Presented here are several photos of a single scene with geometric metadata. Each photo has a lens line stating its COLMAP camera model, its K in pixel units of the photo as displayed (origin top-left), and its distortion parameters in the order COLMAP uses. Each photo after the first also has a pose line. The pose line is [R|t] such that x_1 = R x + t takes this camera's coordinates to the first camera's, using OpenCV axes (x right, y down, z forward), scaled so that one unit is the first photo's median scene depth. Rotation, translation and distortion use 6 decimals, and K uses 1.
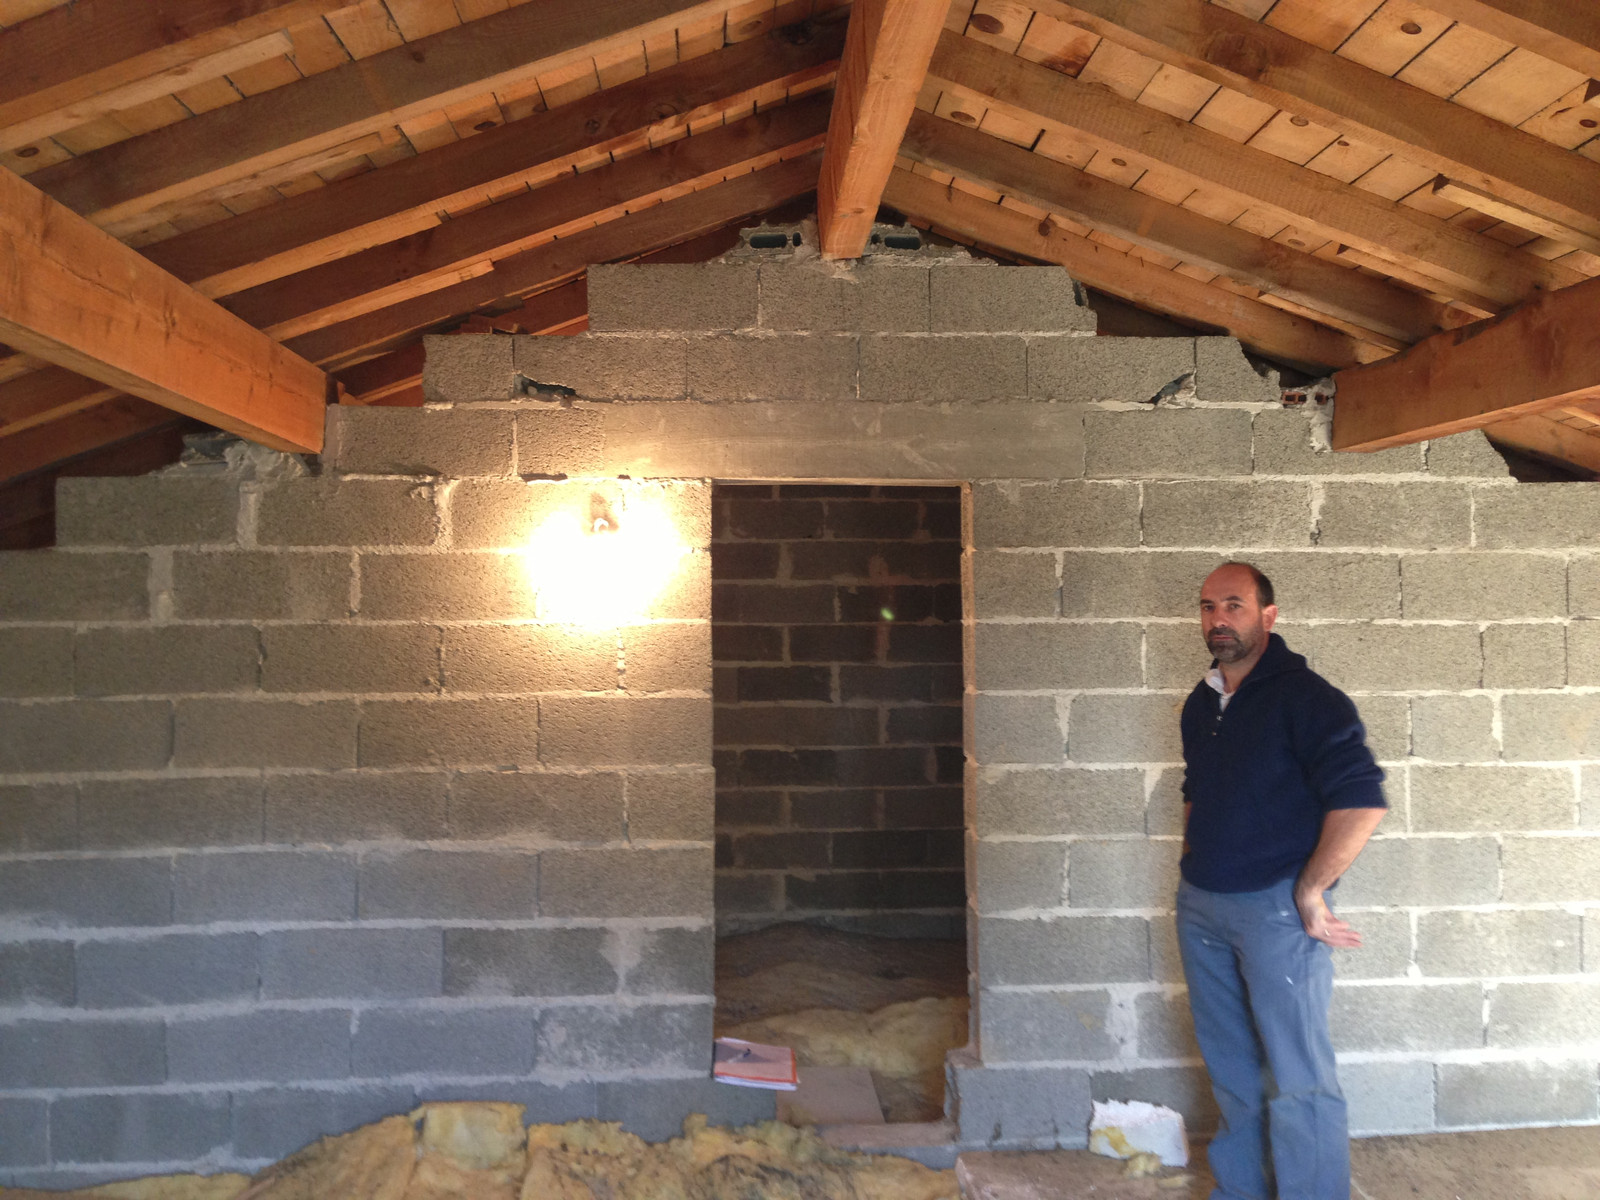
lens RADIAL K [[1441.8, 0, 801.1], [0, 1441.8, 575.8], [0, 0, 1]] dist [0.166744, -0.327919]
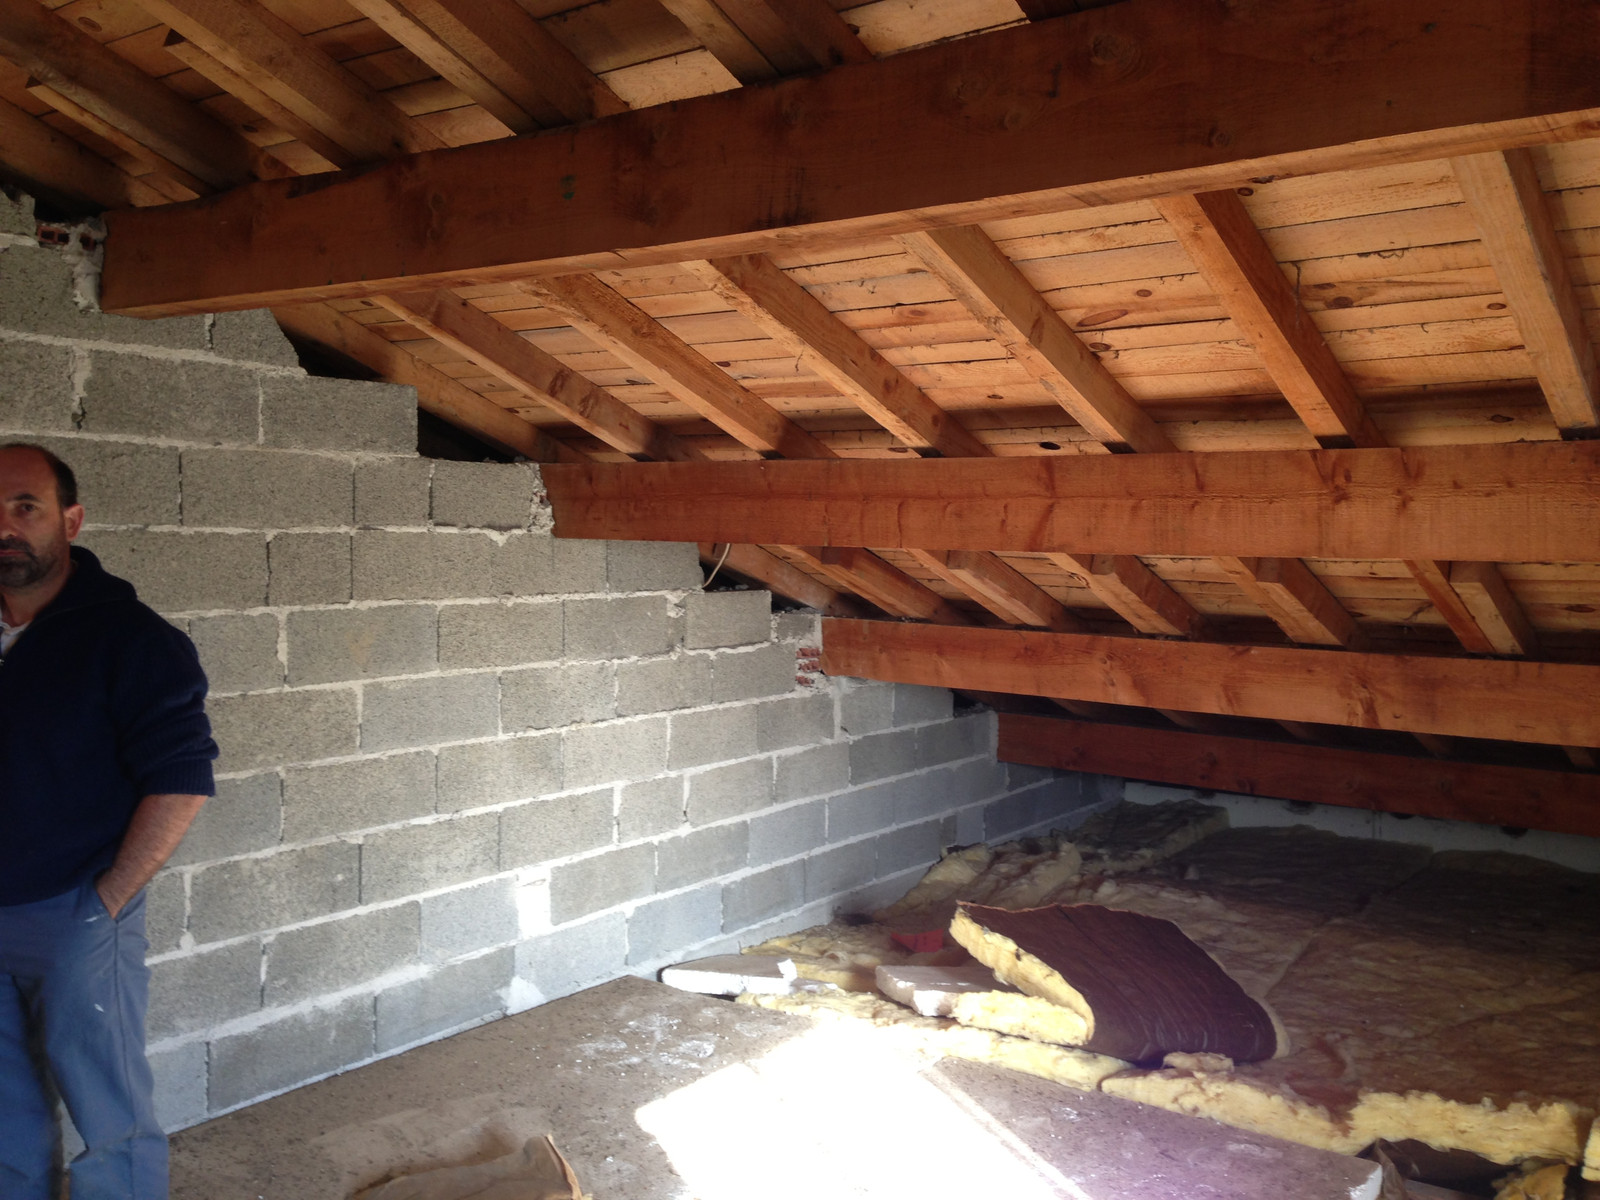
lens RADIAL K [[1441.8, 0, 801.1], [0, 1441.8, 575.8], [0, 0, 1]] dist [0.166744, -0.327919]
pose [[0.626488, -0.011747, 0.779342, -0.020556], [-0.038253, 0.998218, 0.045797, 0.006257], [-0.778492, -0.058504, 0.624922, 0.204635]]
